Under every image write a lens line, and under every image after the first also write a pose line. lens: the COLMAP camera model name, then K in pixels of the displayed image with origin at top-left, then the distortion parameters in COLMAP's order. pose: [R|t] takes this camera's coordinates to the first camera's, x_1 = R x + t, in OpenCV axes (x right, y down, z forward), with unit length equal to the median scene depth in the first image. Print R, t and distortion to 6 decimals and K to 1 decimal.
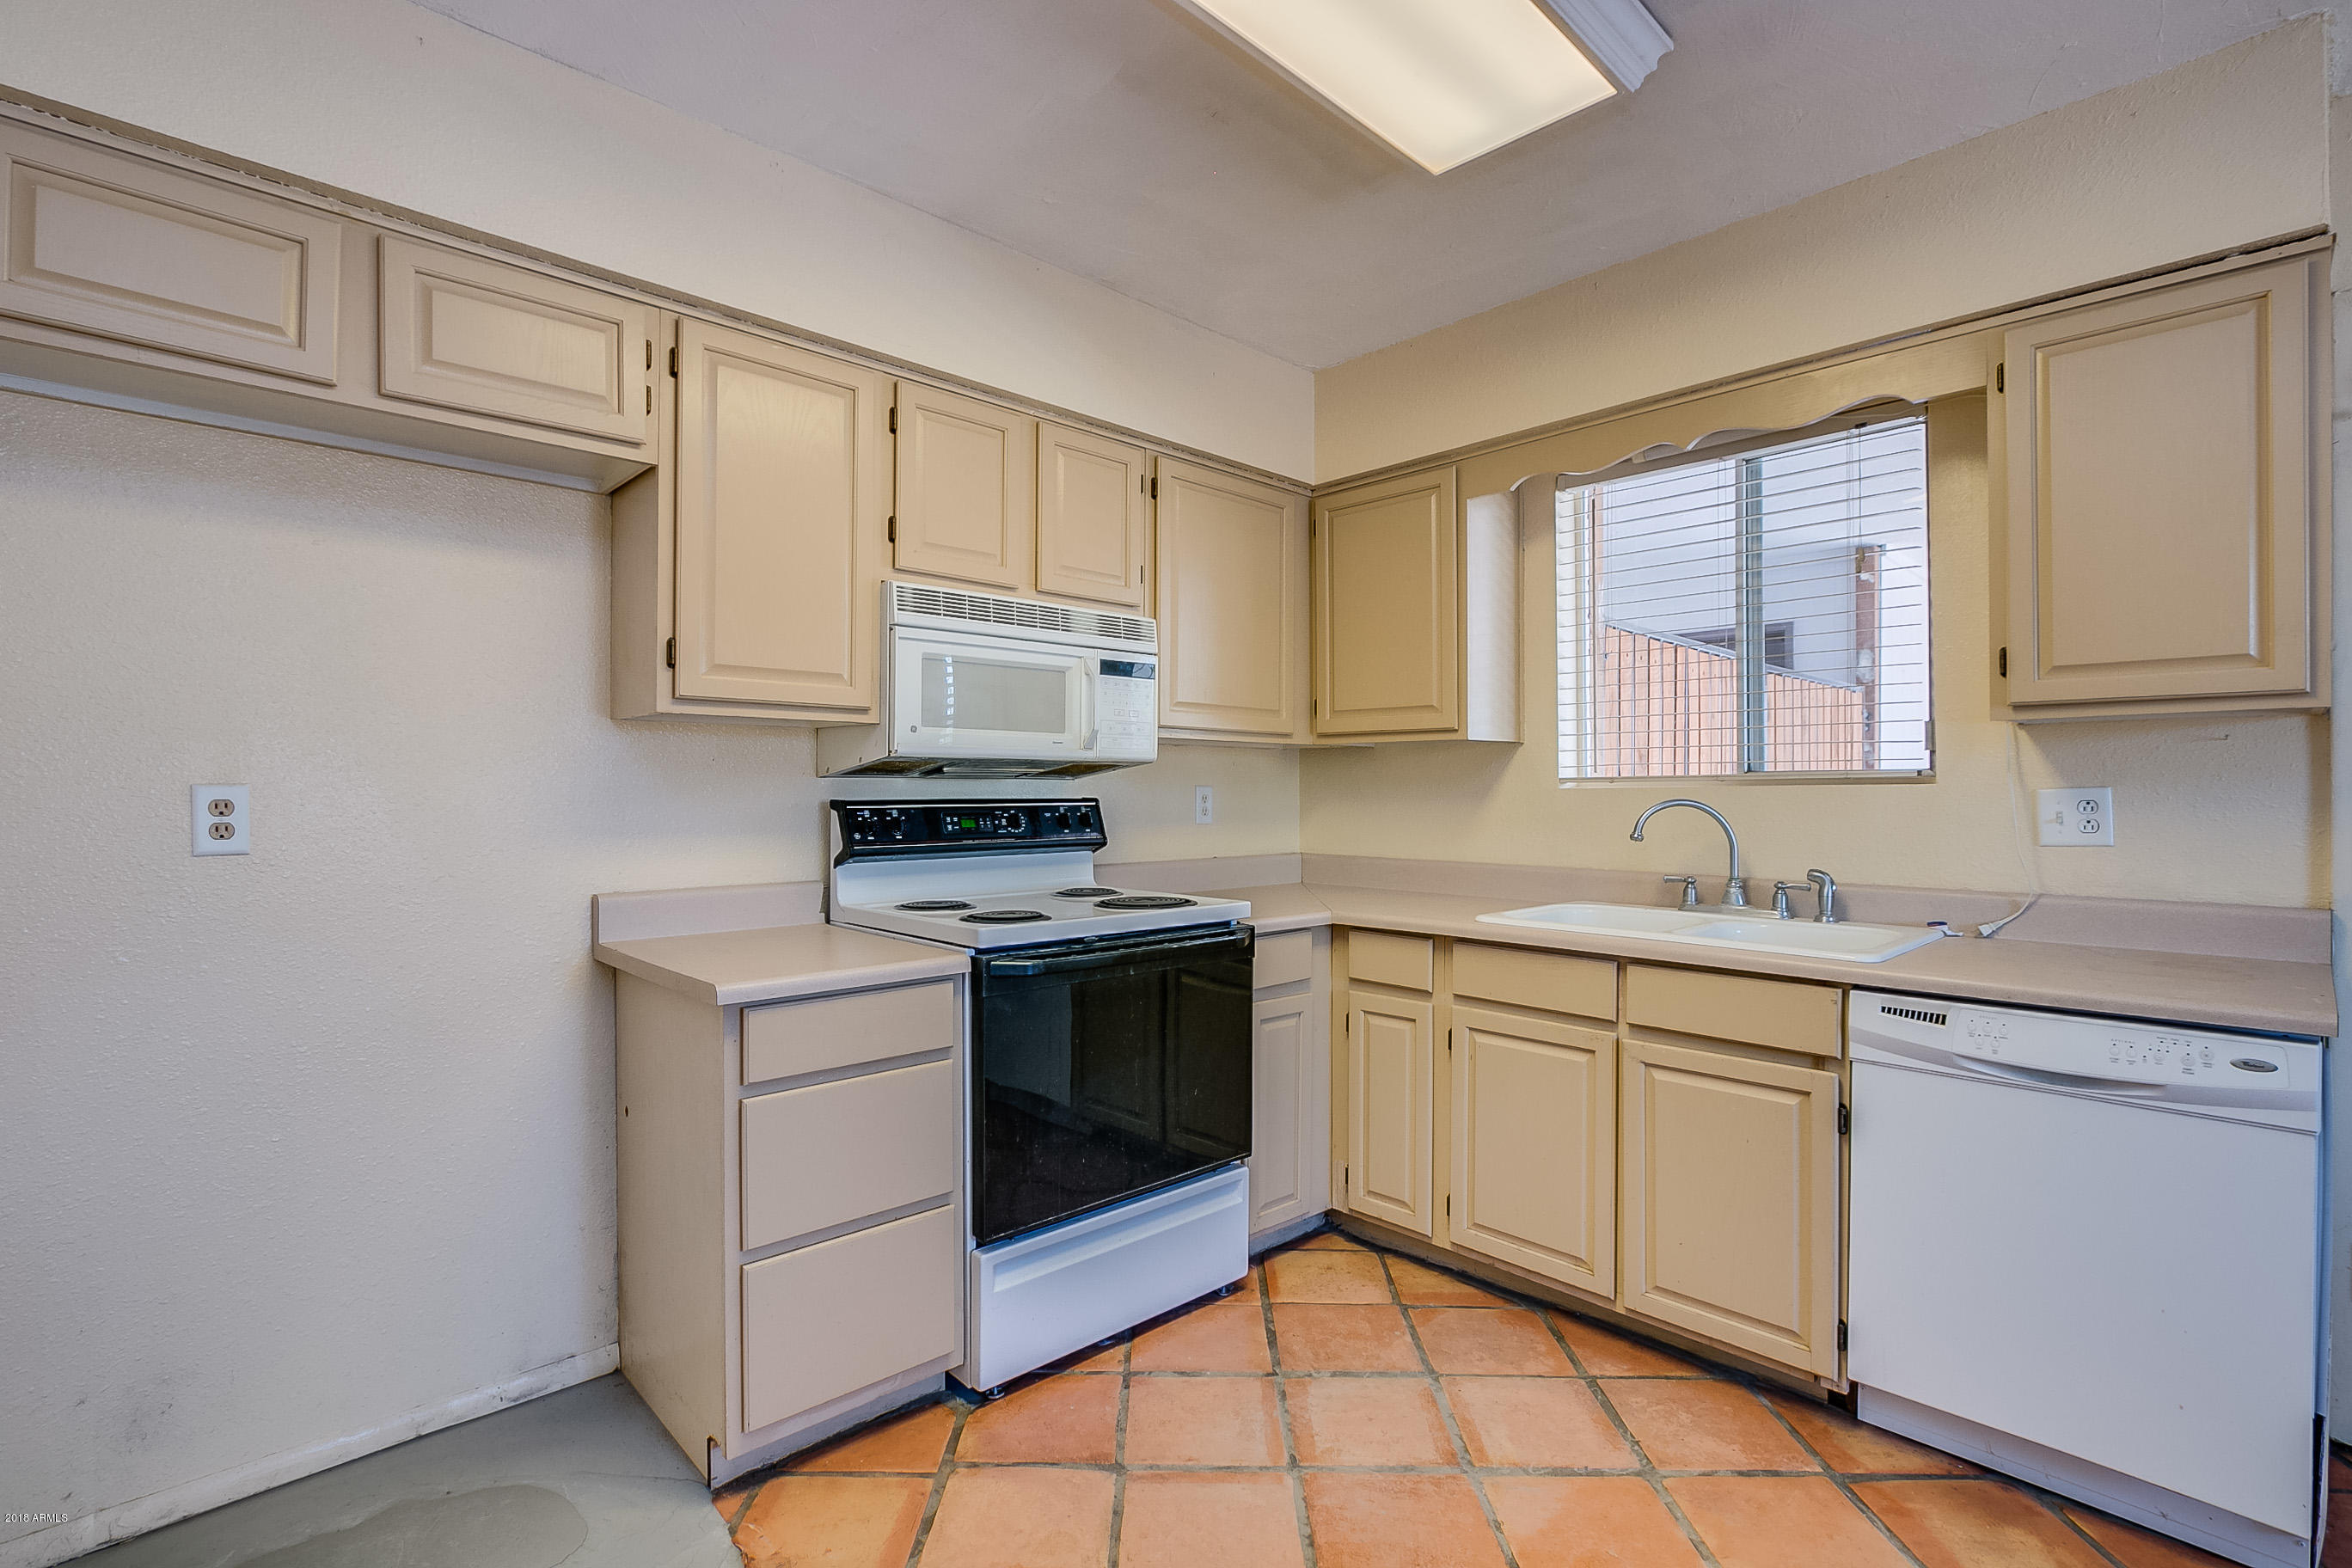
lens RADIAL K [[1113.3, 0, 1080.3], [0, 1113.3, 786.3], [0, 0, 1]] dist [-0.014097, 0.001091]
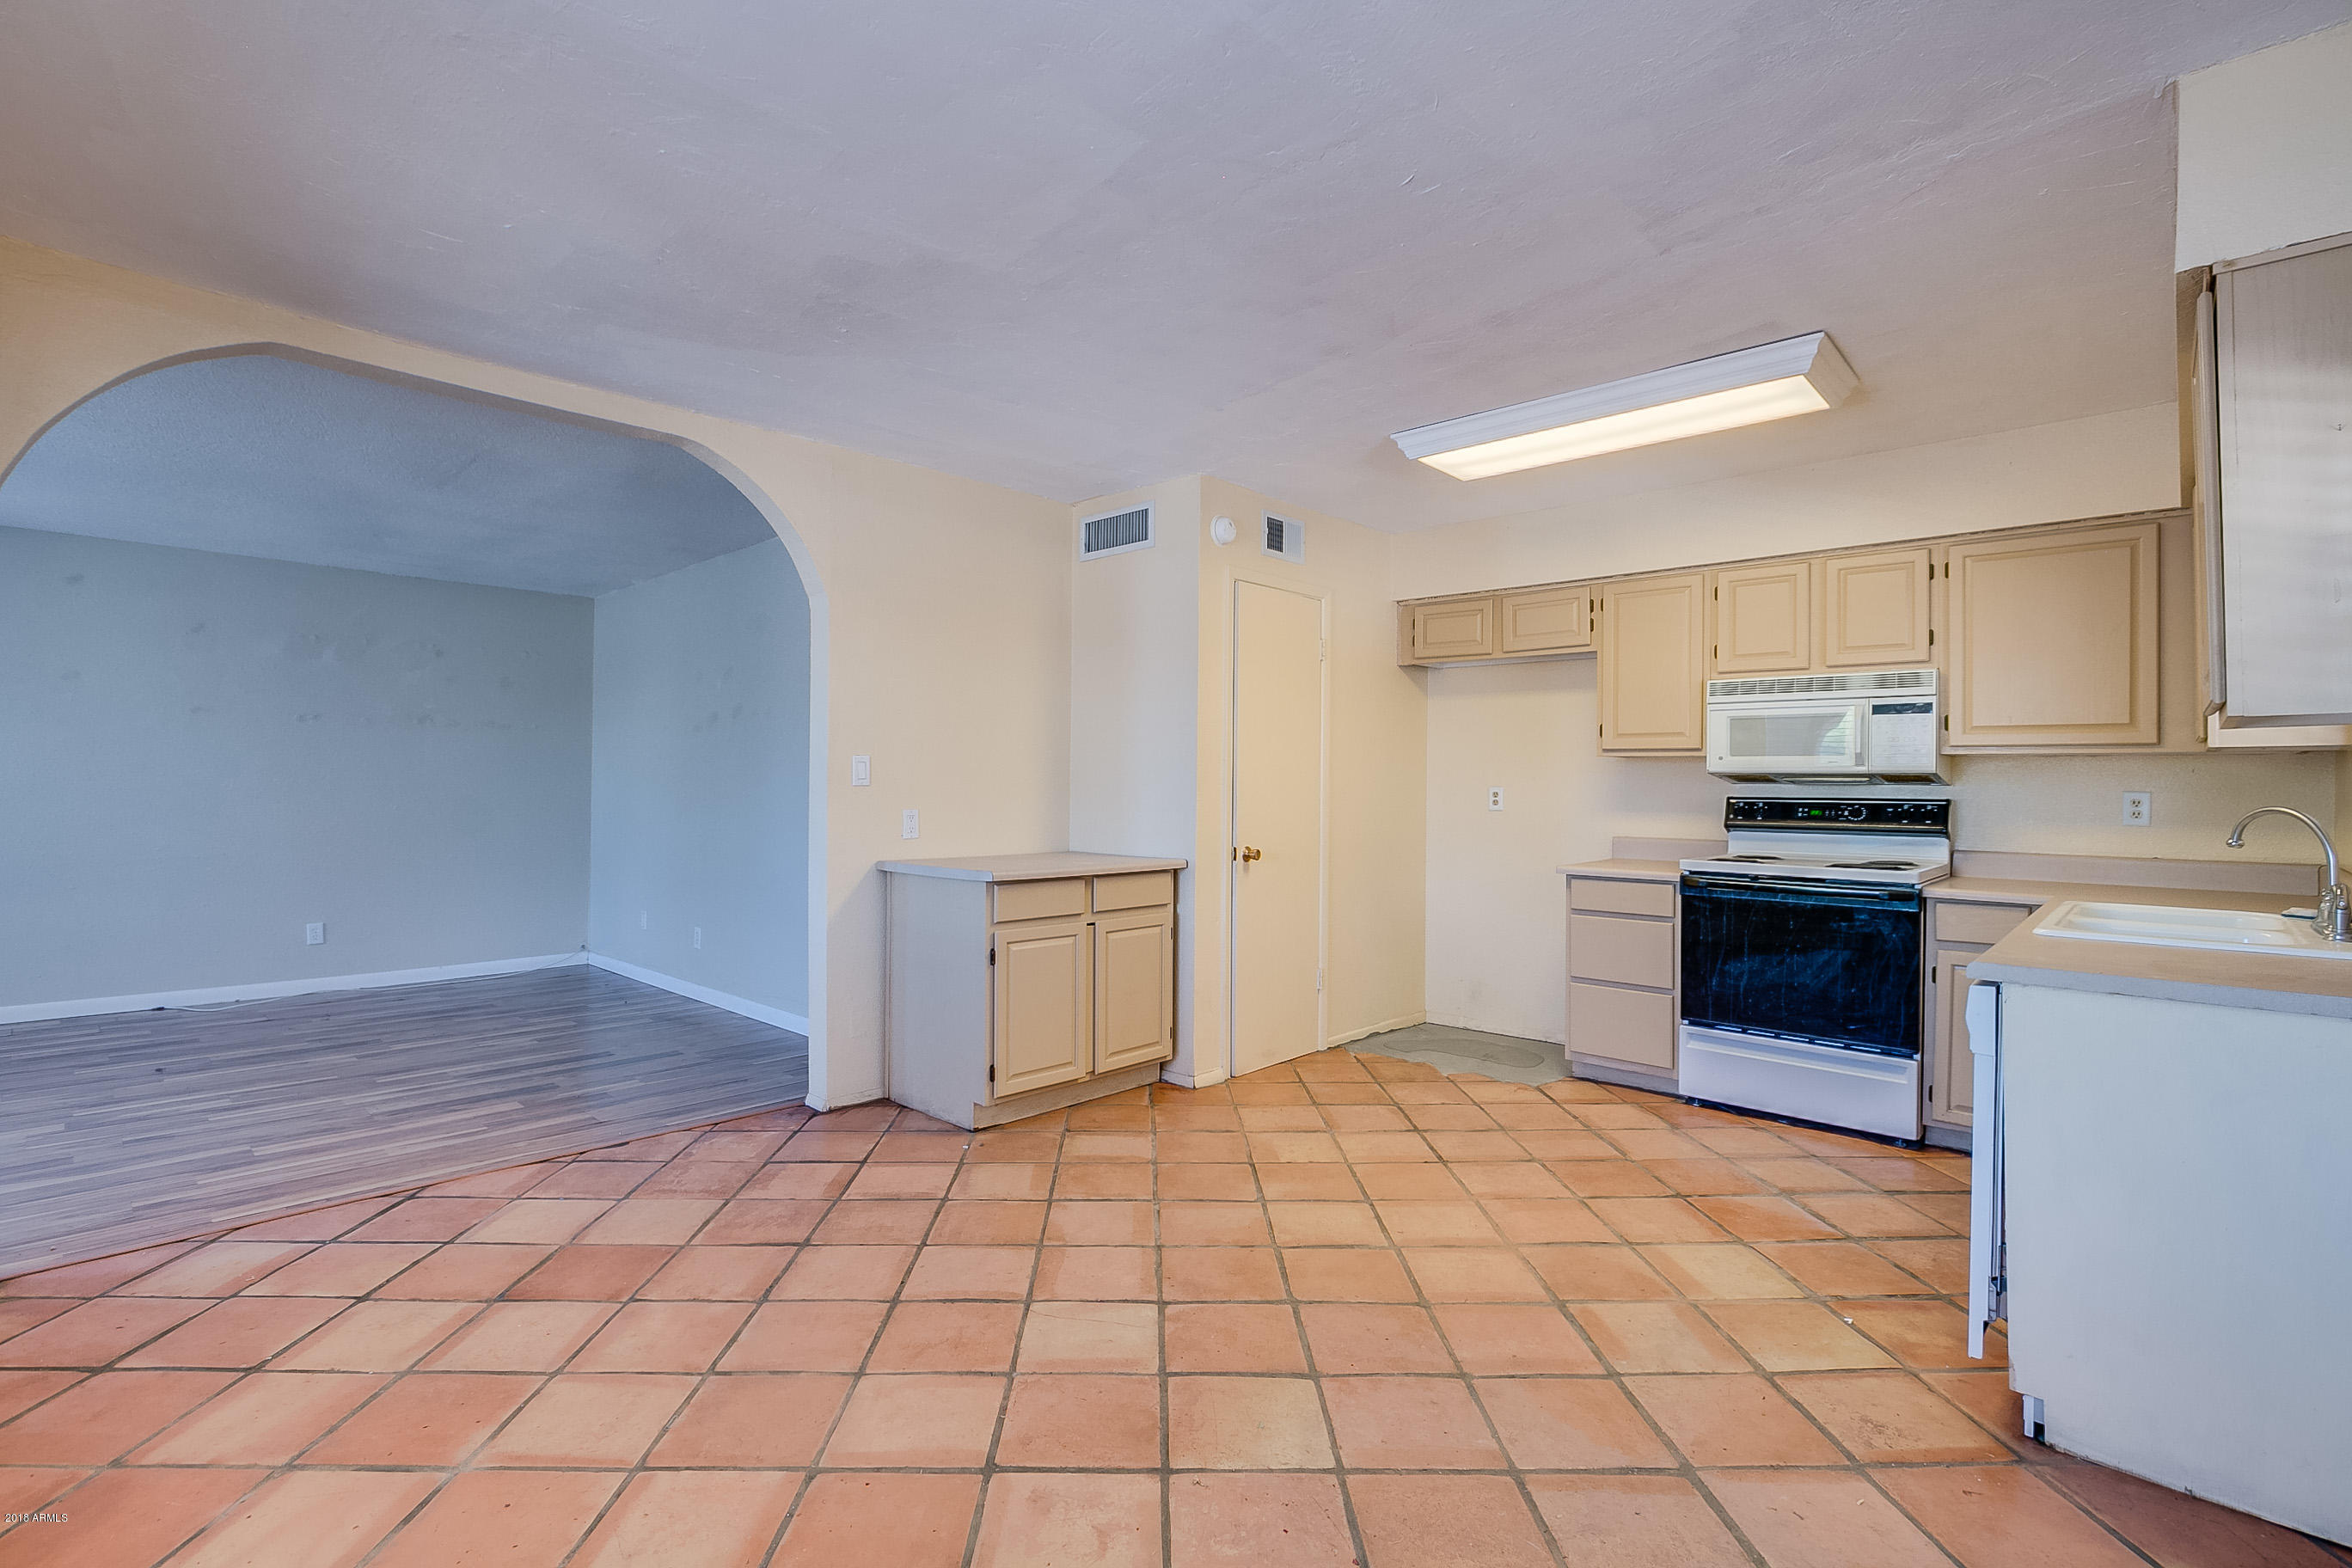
lens RADIAL K [[1090.0, 0, 1168.6], [0, 1090.0, 769.2], [0, 0, 1]] dist [-0.020628, 0.003700]
pose [[0.054609, -0.015248, -0.998391, 1.506616], [-0.008724, 0.999838, -0.015747, 0.003654], [0.998470, 0.009570, 0.054467, -0.022309]]
